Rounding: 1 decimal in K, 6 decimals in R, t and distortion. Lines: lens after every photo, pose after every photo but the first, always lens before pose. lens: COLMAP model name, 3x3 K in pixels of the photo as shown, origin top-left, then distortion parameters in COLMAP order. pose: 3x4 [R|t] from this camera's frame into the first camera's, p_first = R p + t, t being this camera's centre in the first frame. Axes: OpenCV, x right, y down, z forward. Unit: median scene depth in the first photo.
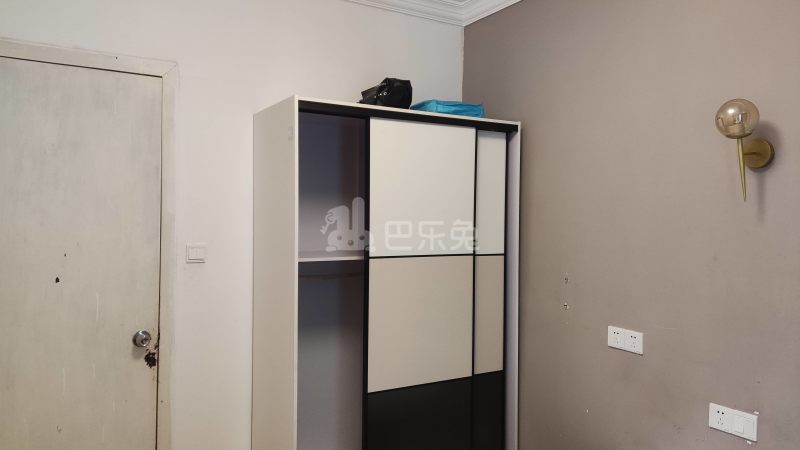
lens RADIAL K [[585.7, 0, 400.0], [0, 585.7, 225.0], [0, 0, 1]] dist [0.105768, -0.156794]
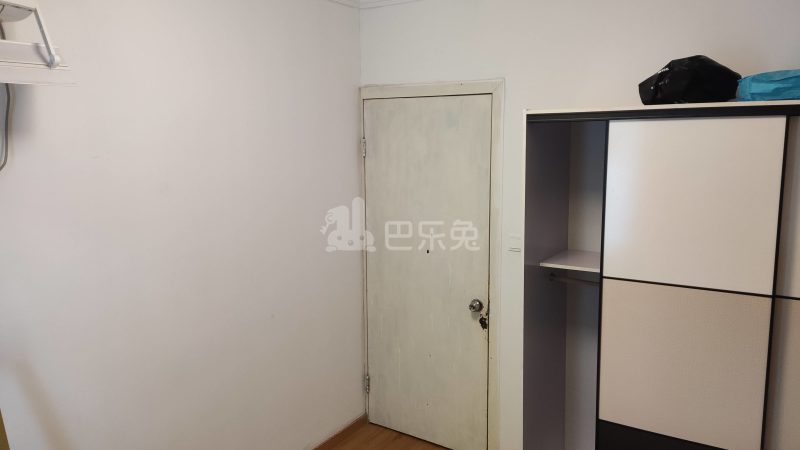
lens RADIAL K [[585.7, 0, 400.0], [0, 585.7, 225.0], [0, 0, 1]] dist [0.105768, -0.156794]
pose [[0.450004, 0.105793, -0.886738, 0.591566], [-0.000206, 0.992970, 0.118362, -0.128835], [0.893027, -0.053080, 0.446862, 0.302180]]
